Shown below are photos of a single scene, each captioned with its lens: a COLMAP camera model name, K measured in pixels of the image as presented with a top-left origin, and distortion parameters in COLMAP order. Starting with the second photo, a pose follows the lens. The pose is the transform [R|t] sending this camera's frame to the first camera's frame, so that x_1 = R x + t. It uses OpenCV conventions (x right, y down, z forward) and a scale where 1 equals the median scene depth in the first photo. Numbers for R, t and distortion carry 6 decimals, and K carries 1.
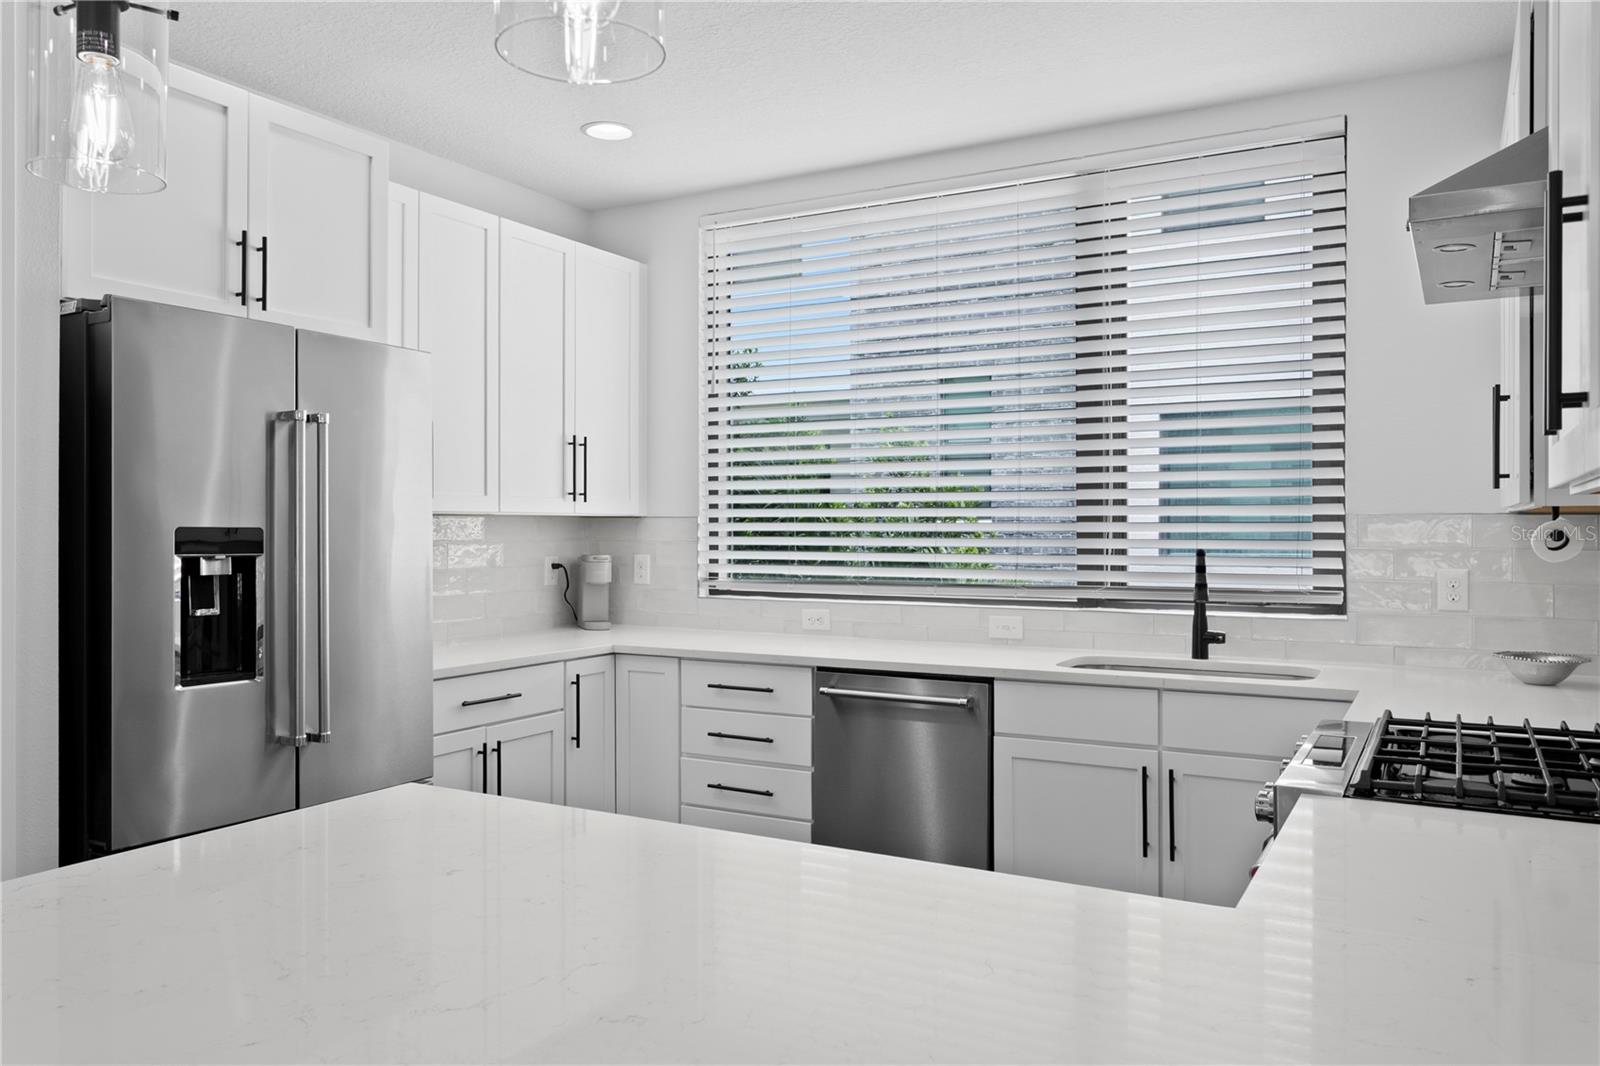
lens RADIAL K [[1216.1, 0, 766.1], [0, 1216.1, 543.4], [0, 0, 1]] dist [0.005351, -0.001554]
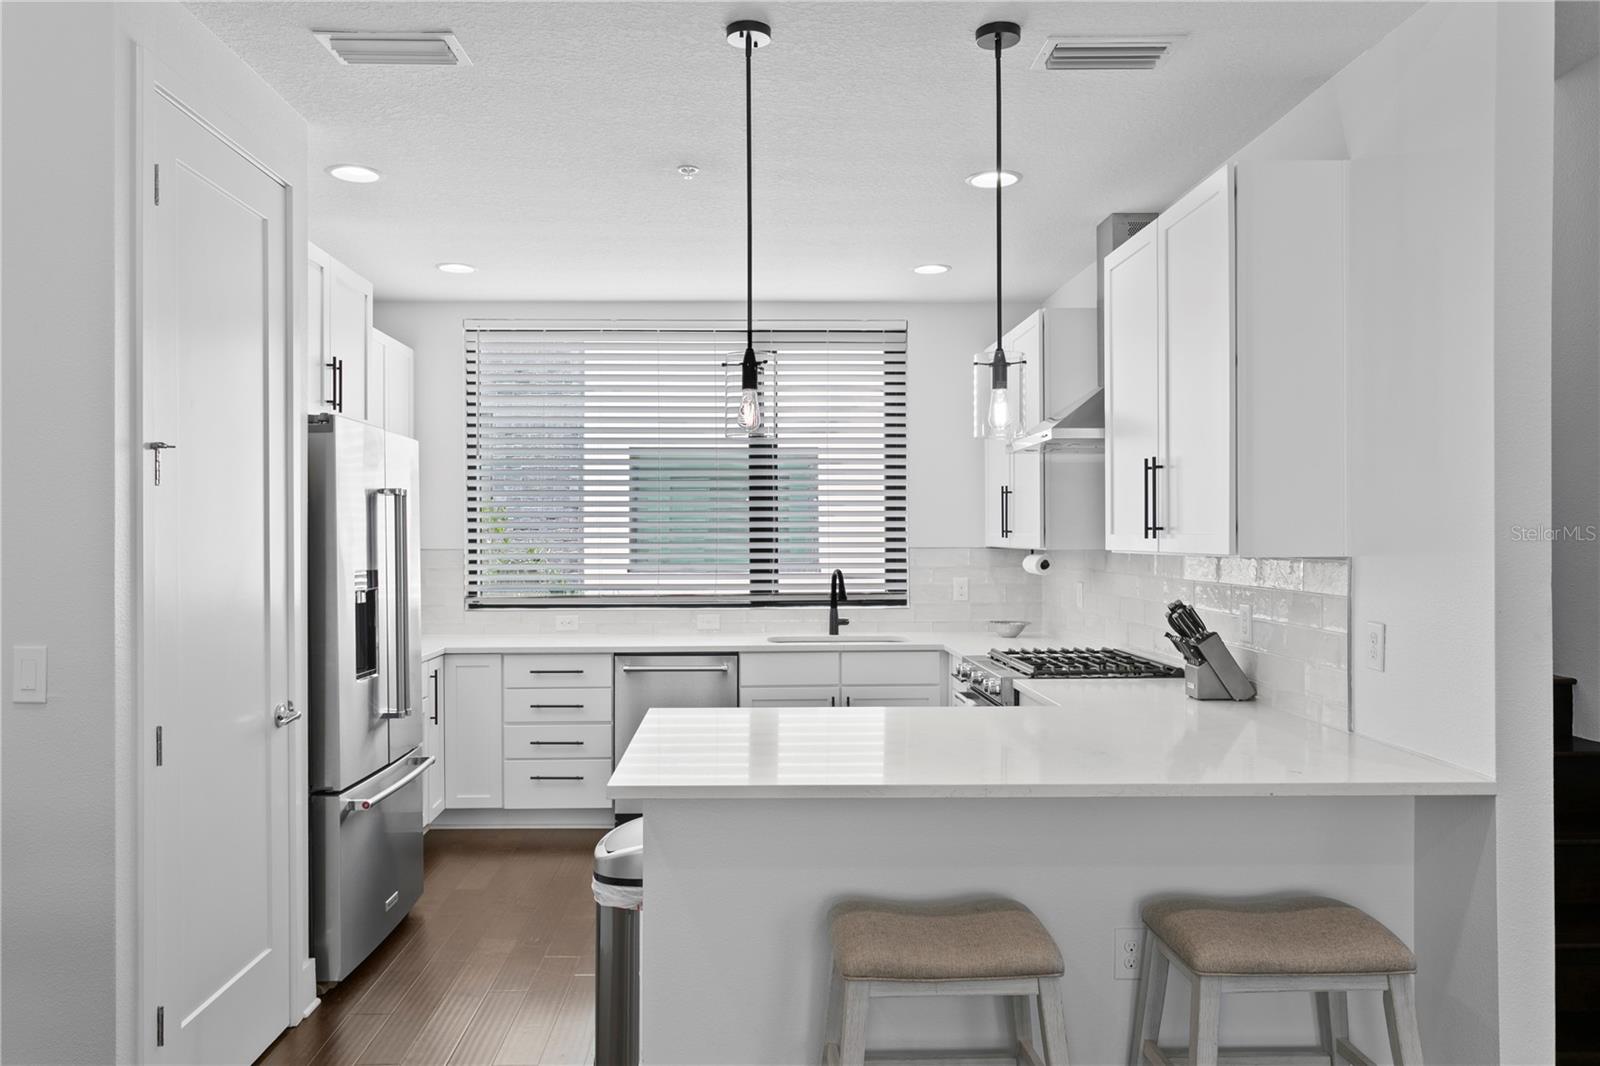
lens RADIAL K [[1181.0, 0, 787.9], [0, 1181.0, 535.1], [0, 0, 1]] dist [-0.027110, -0.002208]
pose [[0.842461, -0.002603, 0.538751, -0.564819], [0.010605, 0.999875, -0.011752, -0.023536], [-0.538653, 0.015614, 0.842383, -0.330334]]
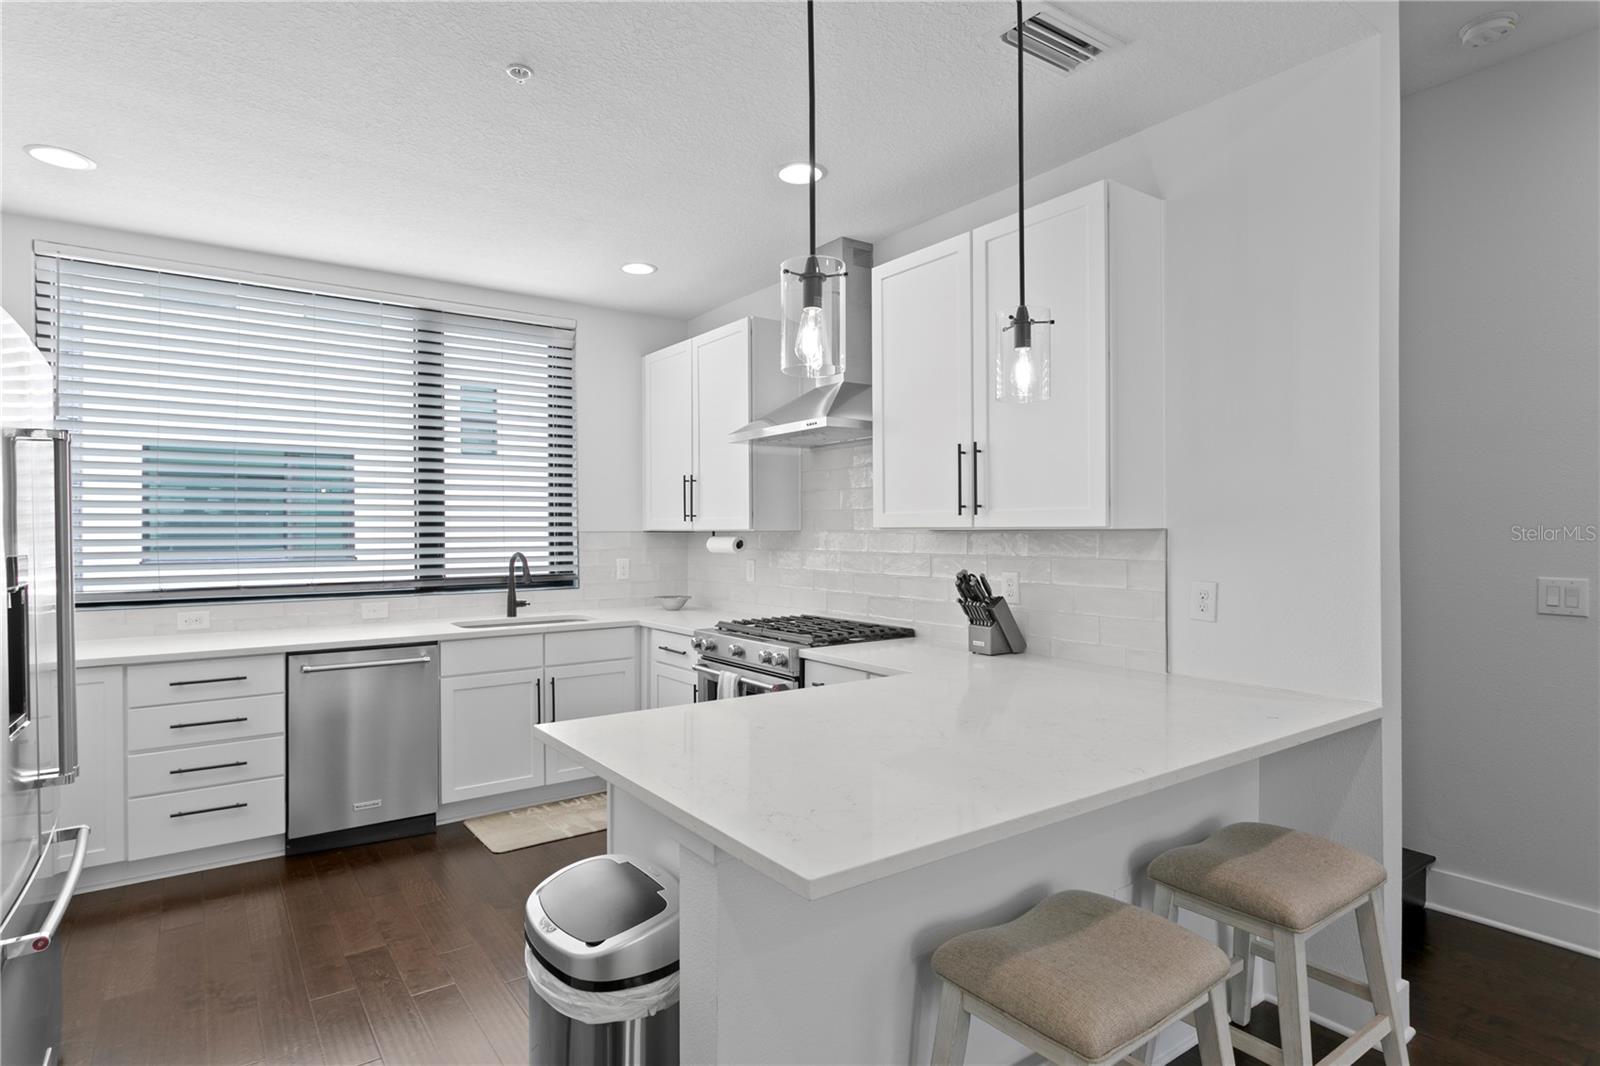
lens RADIAL K [[844.9, 0, 792.0], [0, 844.9, 529.9], [0, 0, 1]] dist [-0.014995, 0.002682]
pose [[0.395889, -0.000769, 0.918298, -0.568246], [0.016255, 0.999849, -0.006171, -0.013250], [-0.918155, 0.017370, 0.395841, 0.168810]]
